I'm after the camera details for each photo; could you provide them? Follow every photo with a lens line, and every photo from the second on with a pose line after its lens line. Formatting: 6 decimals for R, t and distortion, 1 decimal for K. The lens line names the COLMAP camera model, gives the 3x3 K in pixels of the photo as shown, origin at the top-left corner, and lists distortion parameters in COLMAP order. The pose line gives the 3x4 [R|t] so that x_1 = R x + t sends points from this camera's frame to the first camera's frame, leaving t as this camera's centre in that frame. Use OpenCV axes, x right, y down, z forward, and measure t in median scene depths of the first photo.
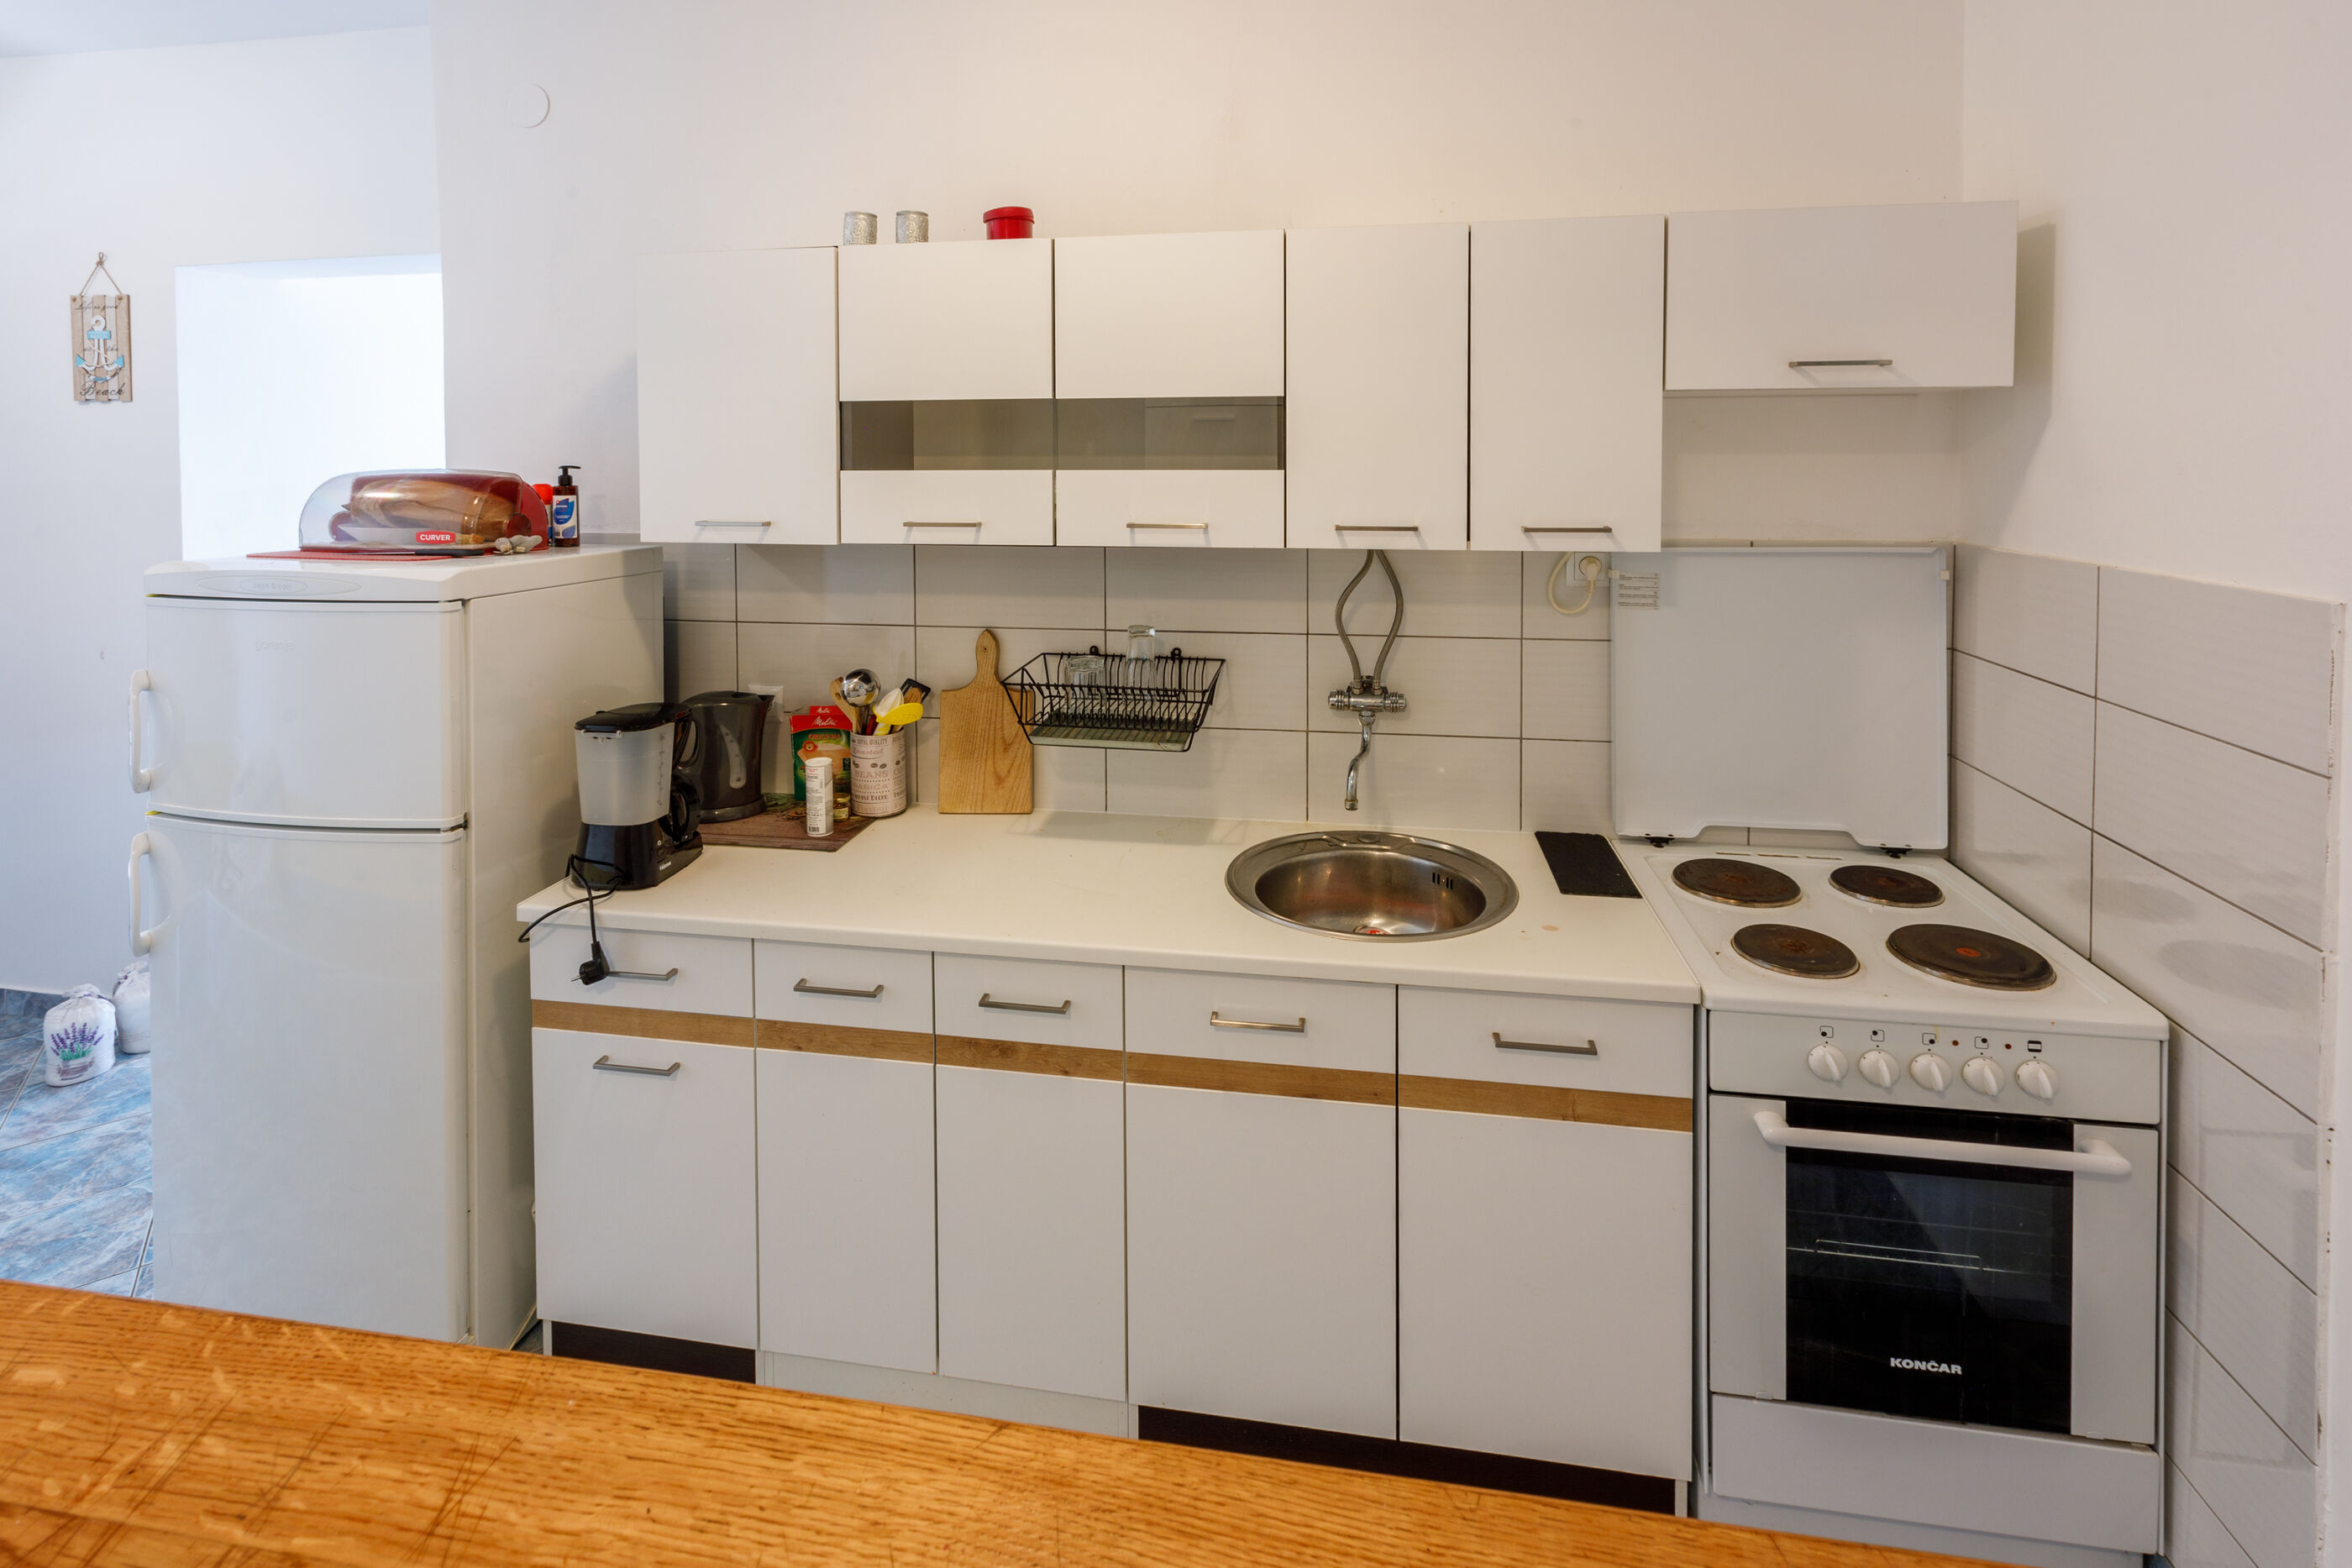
lens RADIAL K [[1078.6, 0, 1169.1], [0, 1078.6, 477.2], [0, 0, 1]] dist [0.001240, -0.001832]
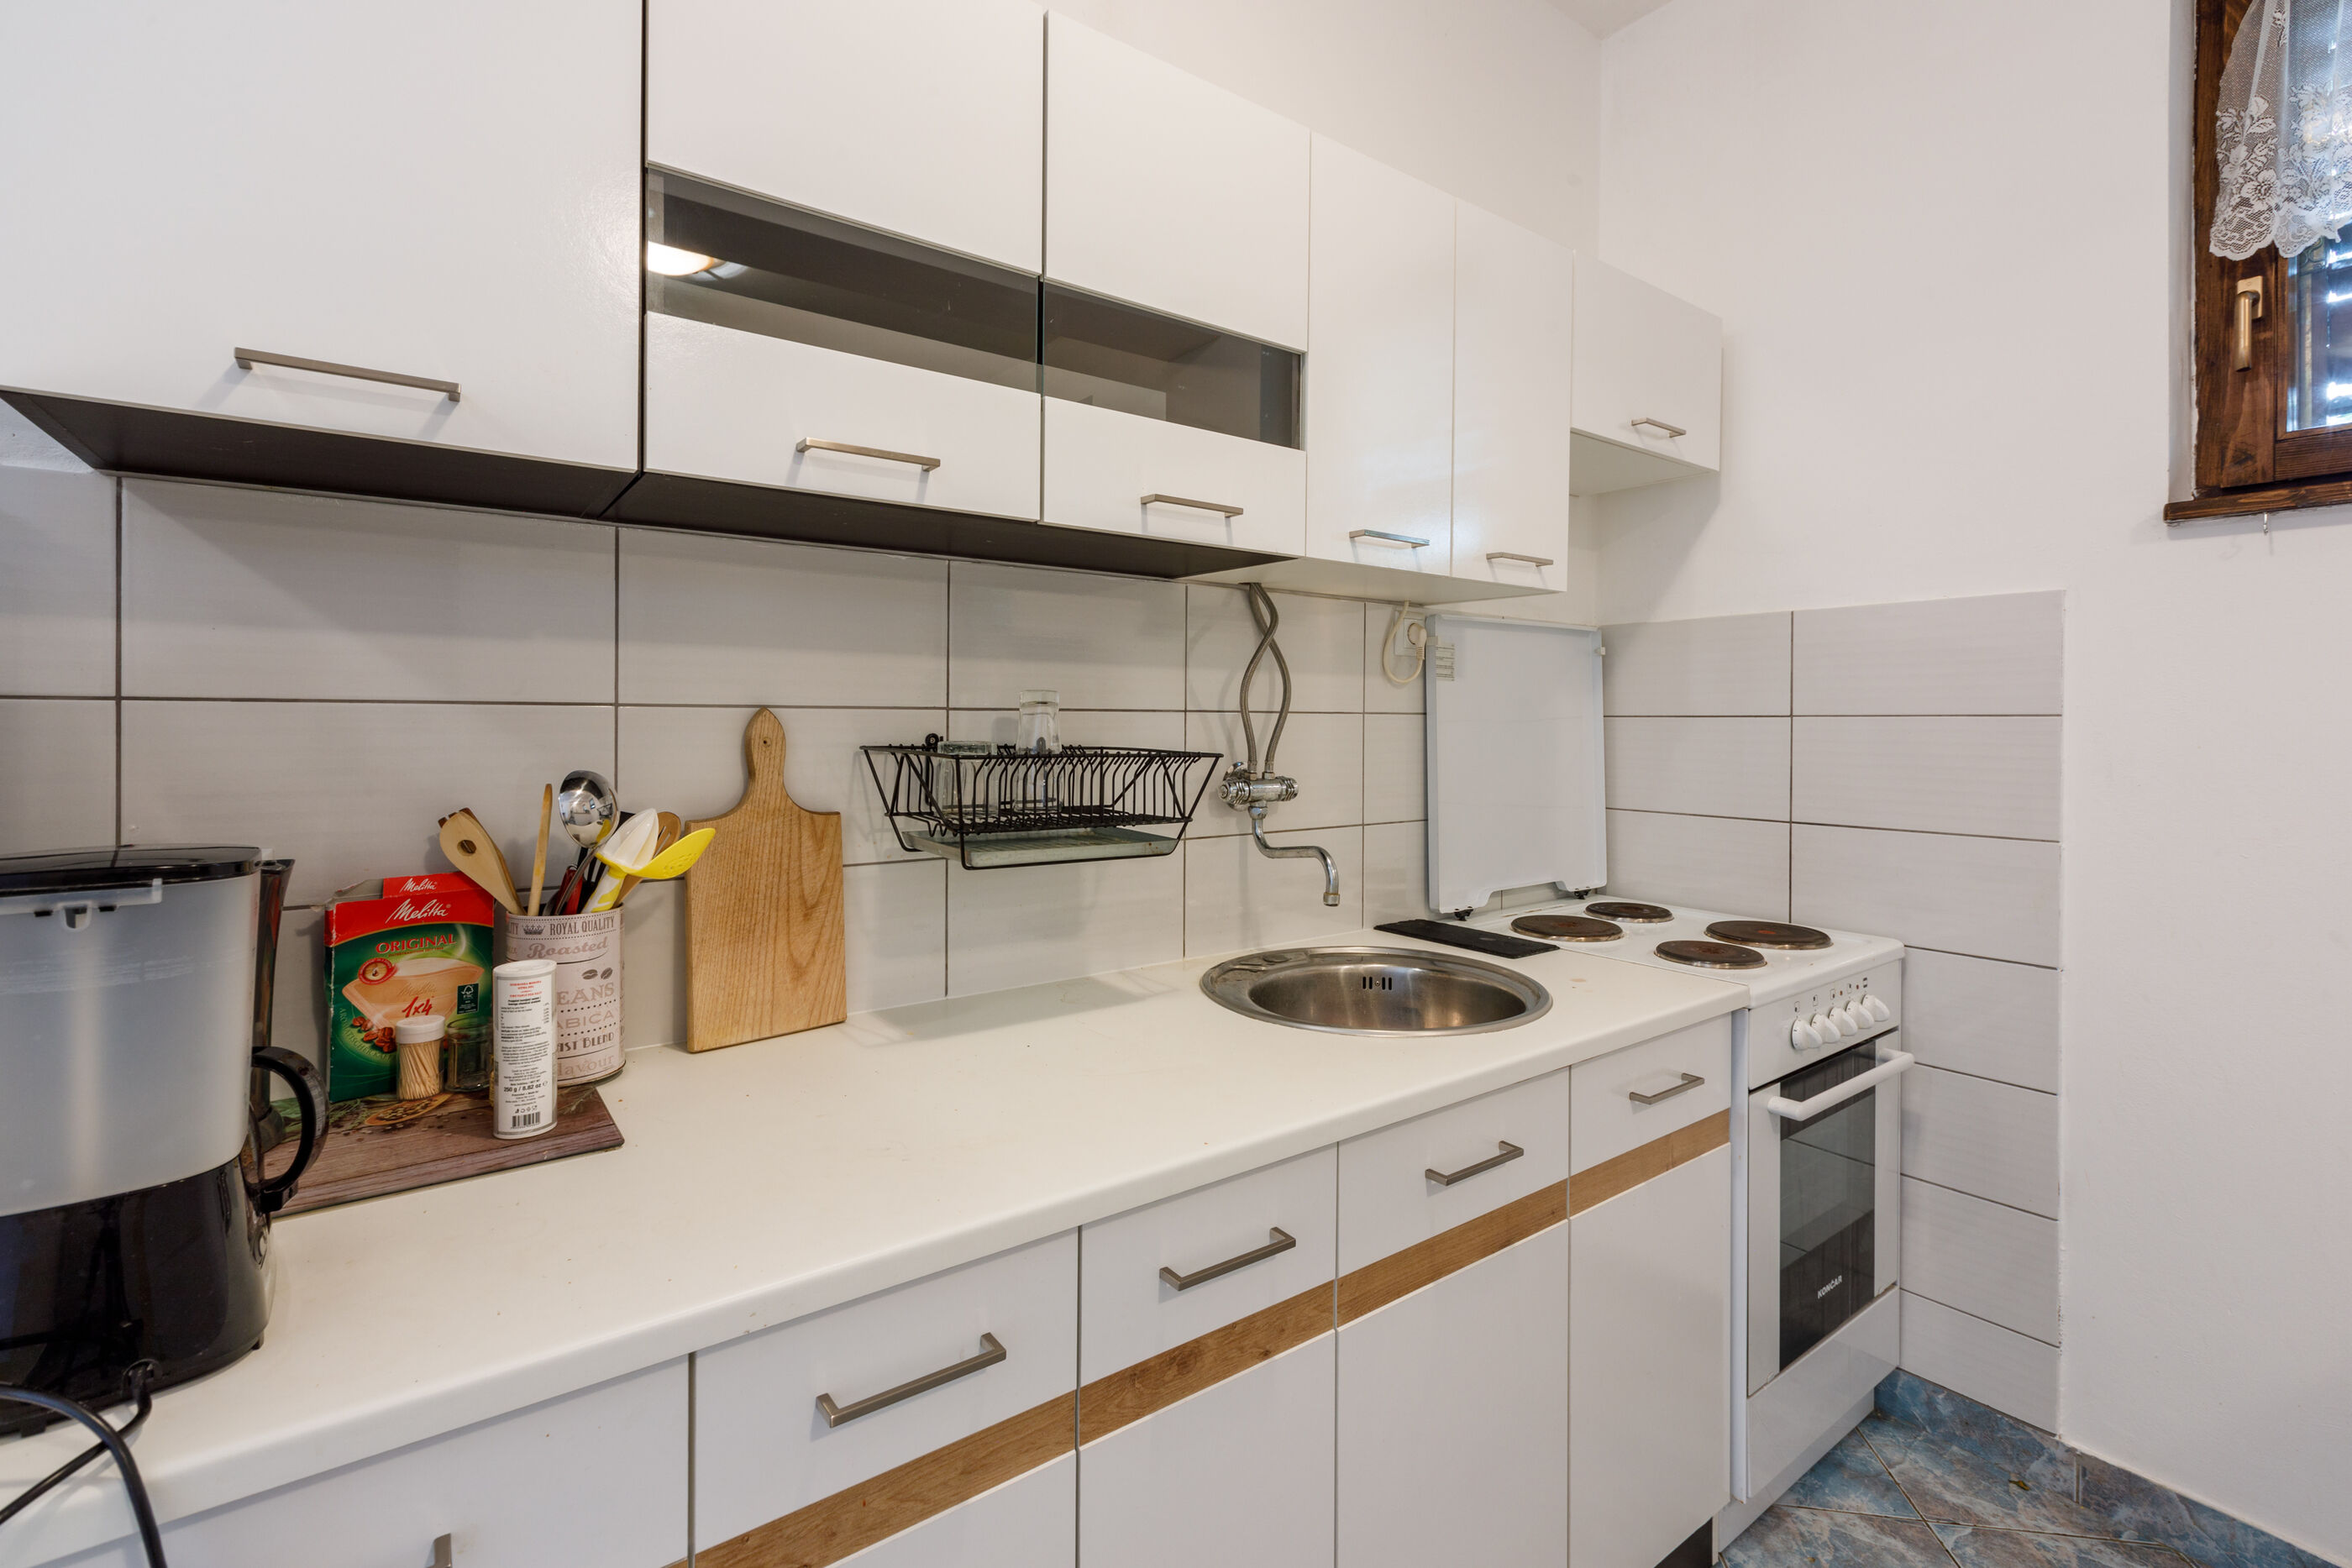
lens RADIAL K [[1078.6, 0, 1111.1], [0, 1078.6, 720.4], [0, 0, 1]] dist [0.001240, -0.001832]
pose [[0.716929, 0.003929, 0.697135, -0.480471], [0.017367, 0.999573, -0.023494, 0.182561], [-0.696930, 0.028950, 0.716554, 0.526423]]
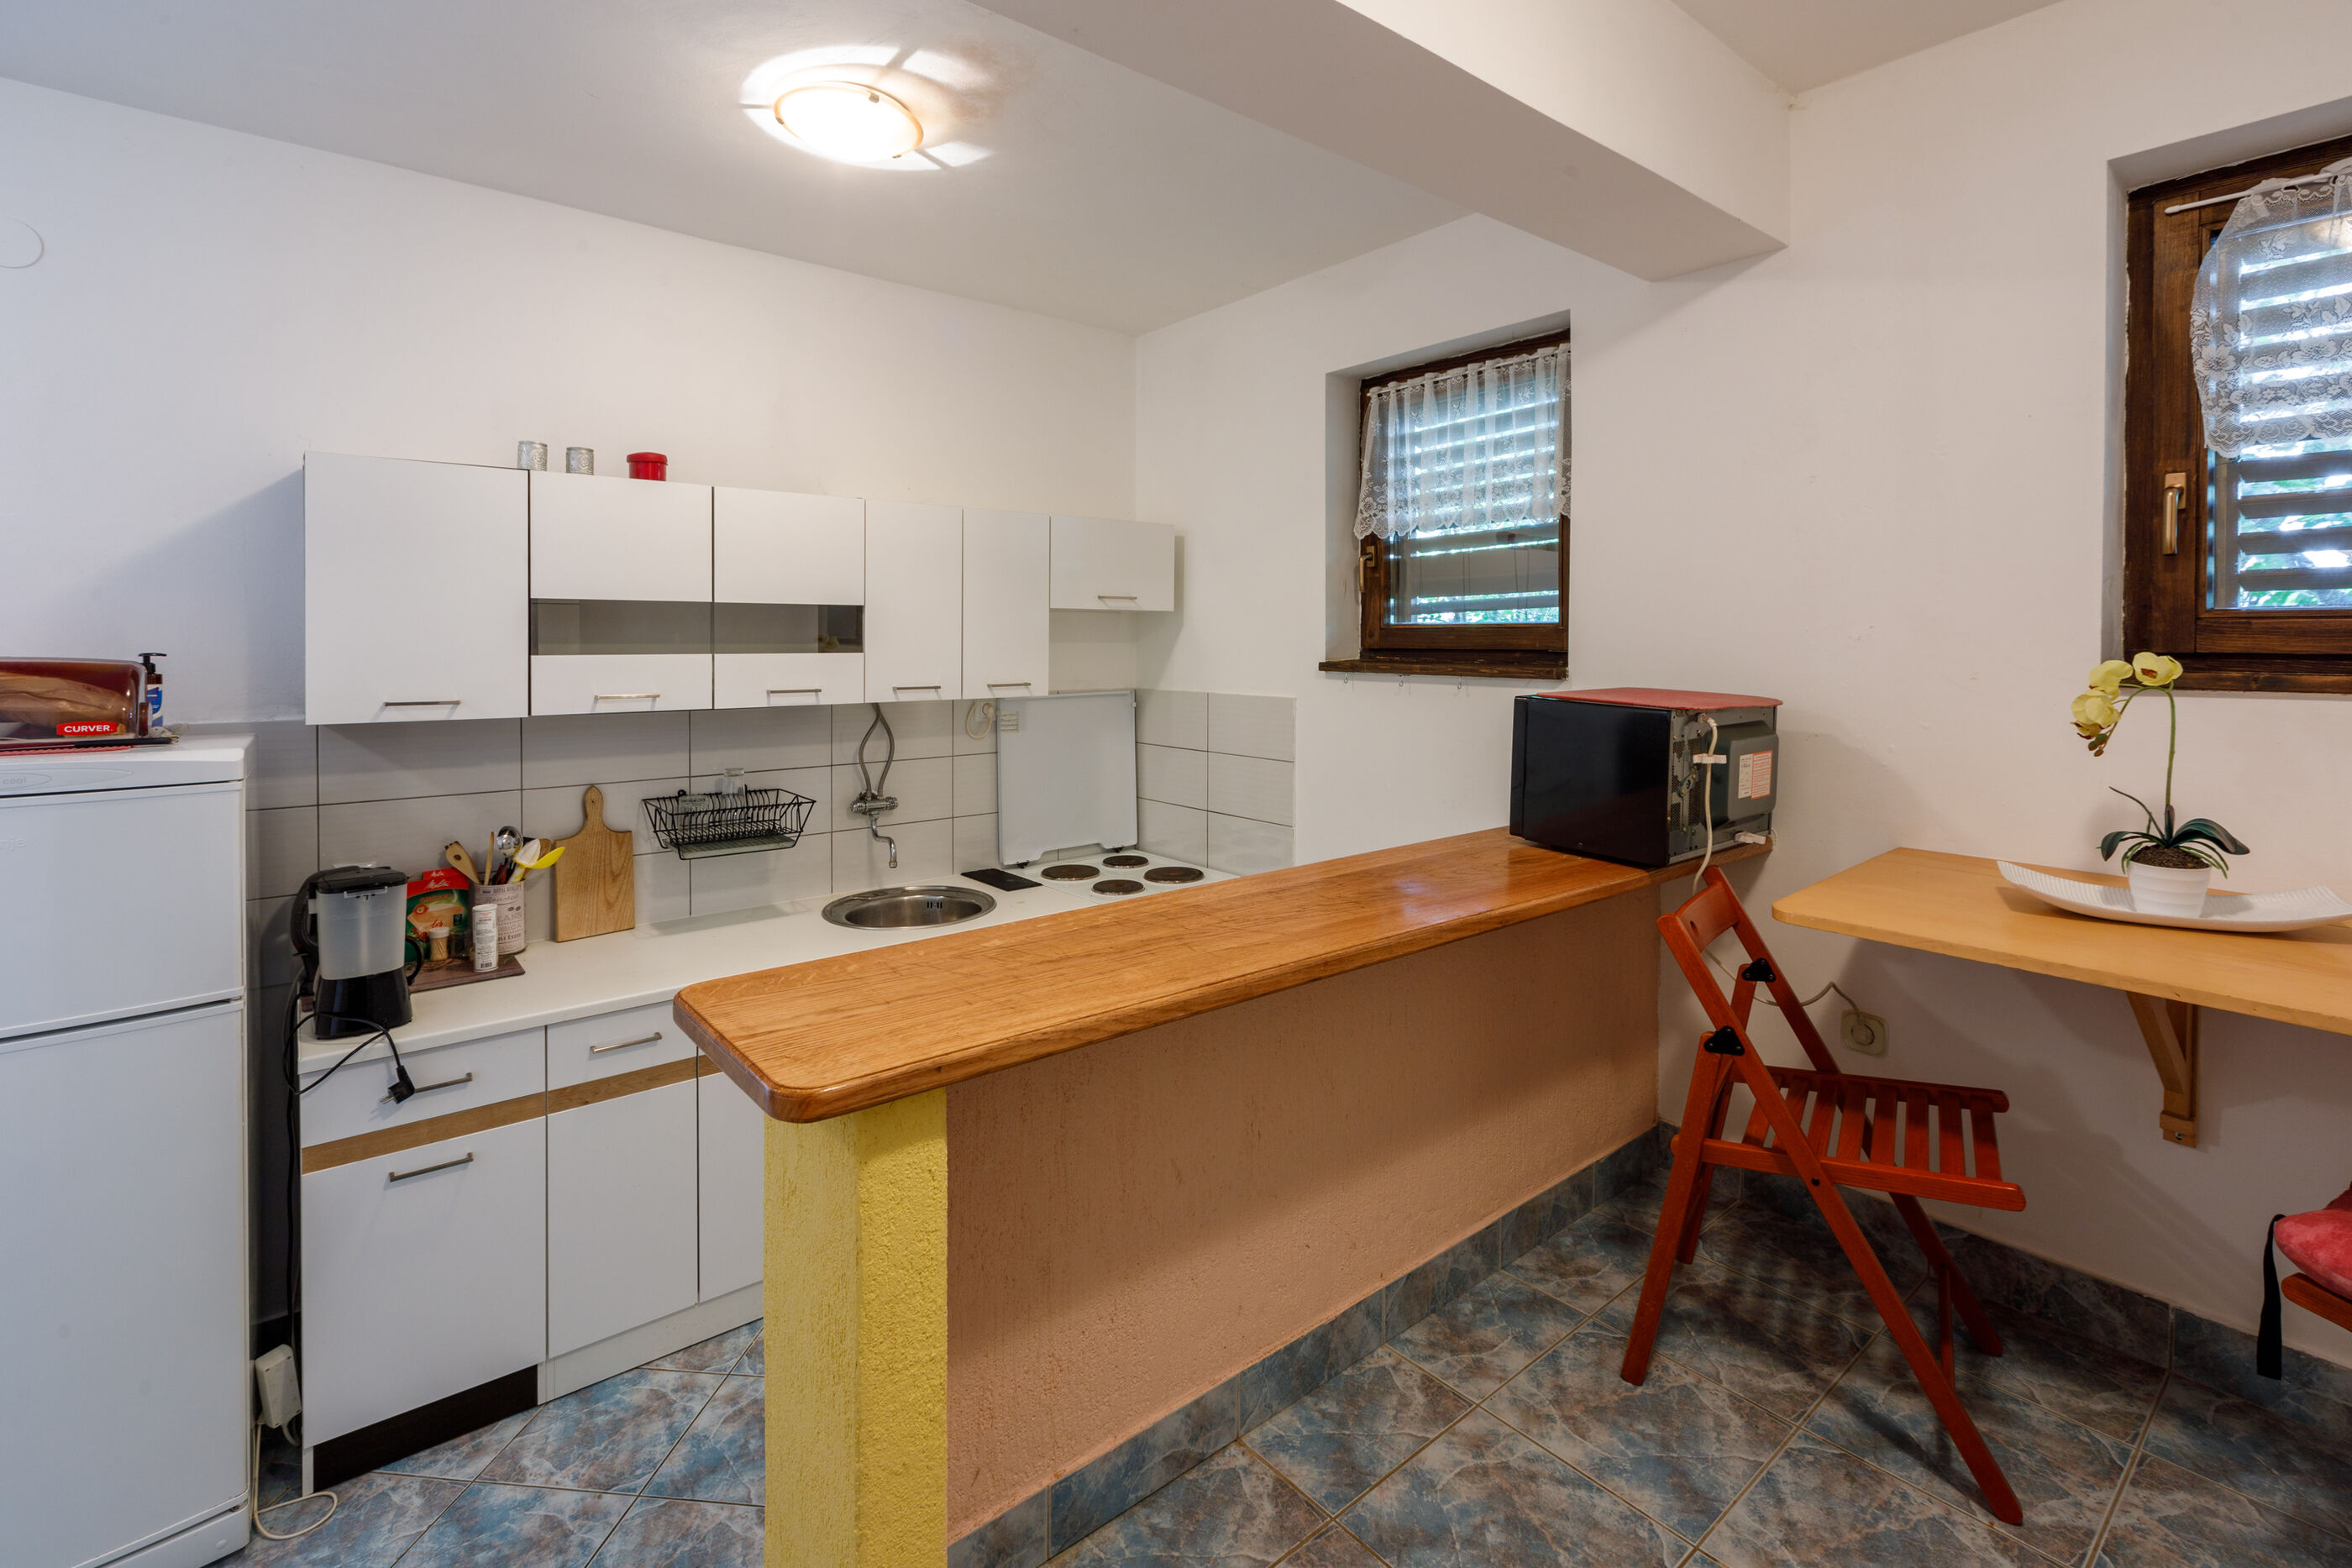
lens RADIAL K [[1078.6, 0, 1131.3], [0, 1078.6, 658.6], [0, 0, 1]] dist [0.001240, -0.001832]
pose [[0.659541, -0.007971, 0.751627, -0.763982], [0.017967, 0.999825, -0.005163, 0.015711], [-0.751454, 0.016910, 0.659569, -0.301506]]
